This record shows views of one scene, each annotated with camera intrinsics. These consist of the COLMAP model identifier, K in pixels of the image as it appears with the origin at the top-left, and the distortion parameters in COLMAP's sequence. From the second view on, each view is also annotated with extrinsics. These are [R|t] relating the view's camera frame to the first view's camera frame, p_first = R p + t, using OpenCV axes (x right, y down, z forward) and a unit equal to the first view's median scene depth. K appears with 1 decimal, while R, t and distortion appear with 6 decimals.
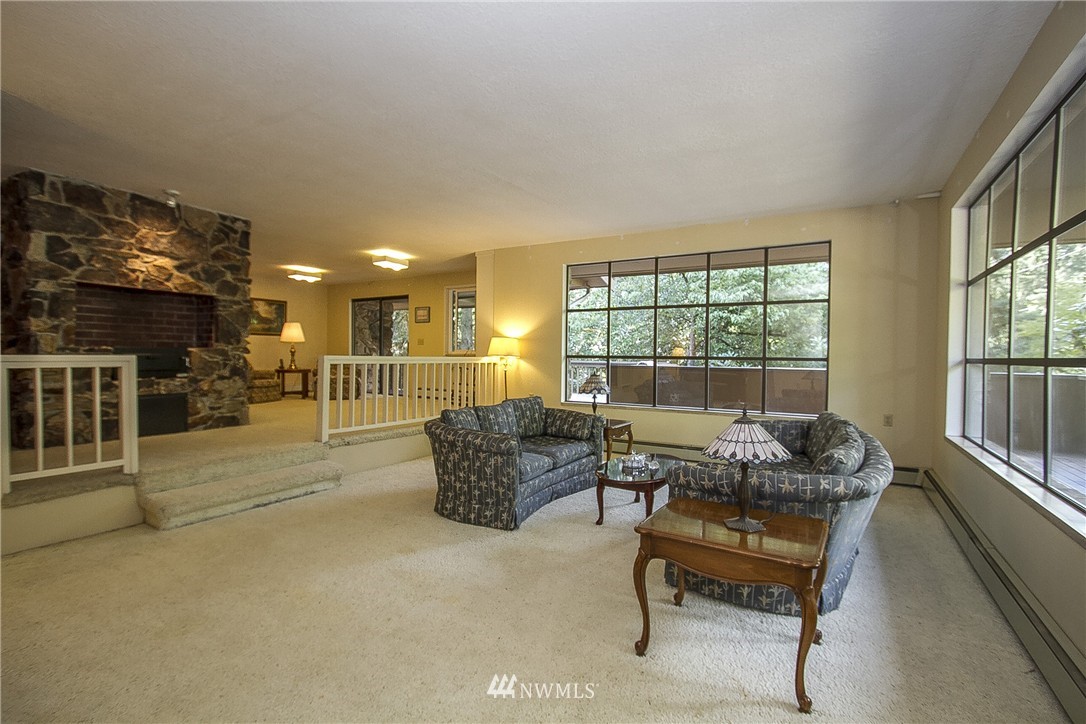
lens RADIAL K [[506.7, 0, 543.0], [0, 506.7, 362.0], [0, 0, 1]] dist [-0.000187, 0.000270]
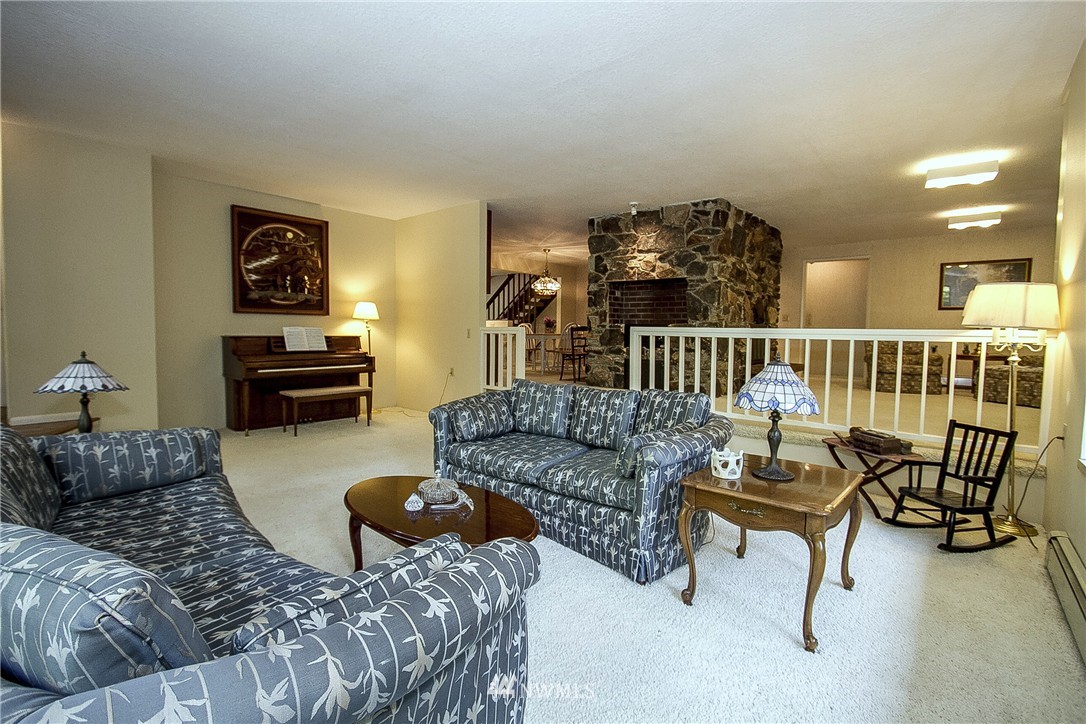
lens RADIAL K [[506.7, 0, 543.0], [0, 506.7, 362.0], [0, 0, 1]] dist [-0.000187, 0.000270]
pose [[-0.149256, 0.048457, -0.987611, 0.568674], [-0.026570, 0.998241, 0.052994, 0.007208], [0.988442, 0.034151, -0.147706, 0.919940]]
